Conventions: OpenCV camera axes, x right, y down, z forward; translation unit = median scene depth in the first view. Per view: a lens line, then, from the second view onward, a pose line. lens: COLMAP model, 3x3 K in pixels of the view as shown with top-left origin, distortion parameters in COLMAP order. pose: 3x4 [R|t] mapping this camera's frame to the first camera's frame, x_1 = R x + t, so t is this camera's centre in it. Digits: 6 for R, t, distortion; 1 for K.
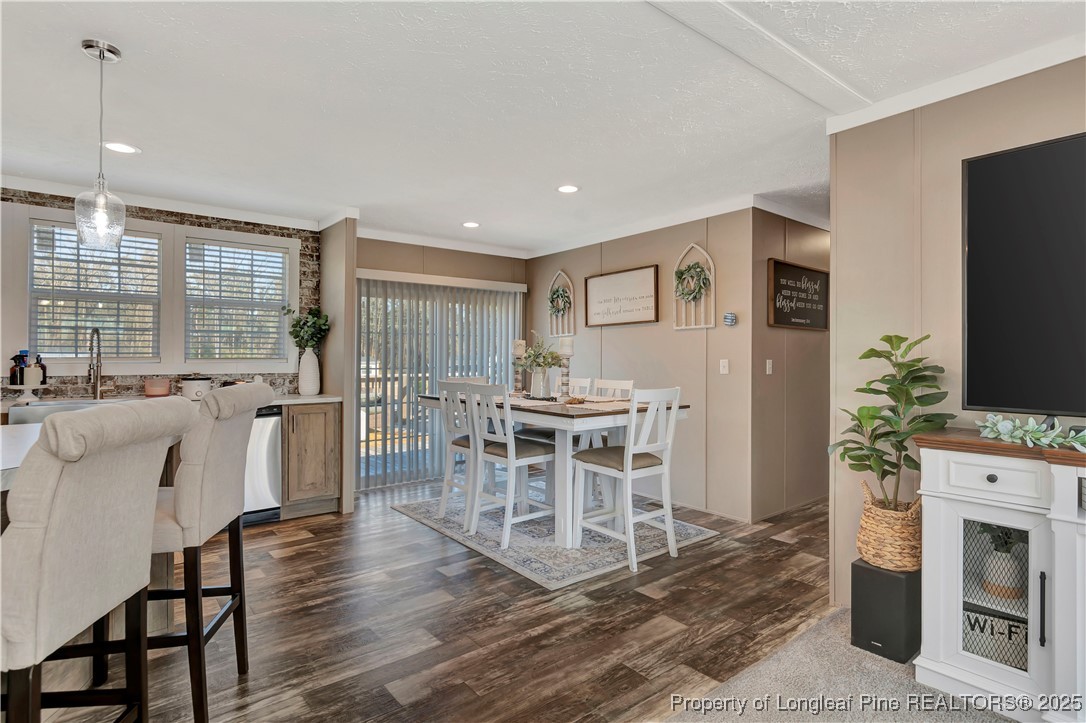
lens RADIAL K [[552.9, 0, 544.7], [0, 552.9, 356.5], [0, 0, 1]] dist [0.004324, -0.002064]
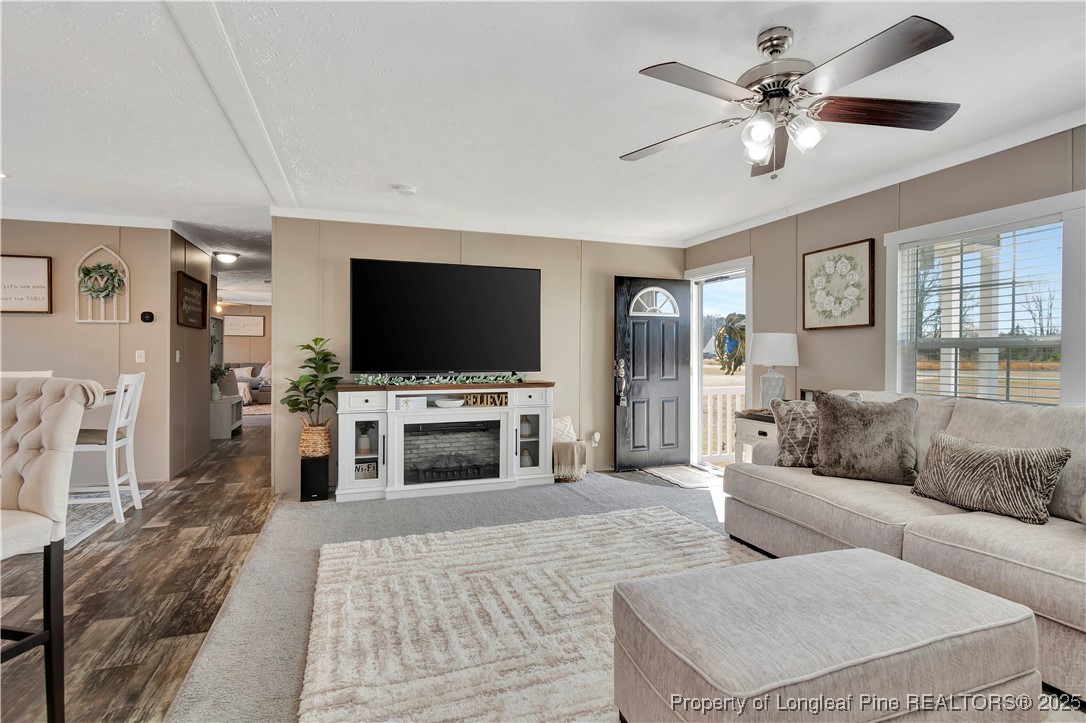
lens RADIAL K [[552.9, 0, 551.2], [0, 552.9, 353.6], [0, 0, 1]] dist [0.004324, -0.002064]
pose [[0.324315, -0.001408, 0.945948, -0.902540], [-0.005677, 0.999978, 0.003435, 0.005589], [-0.945932, -0.006484, 0.324300, -0.388391]]
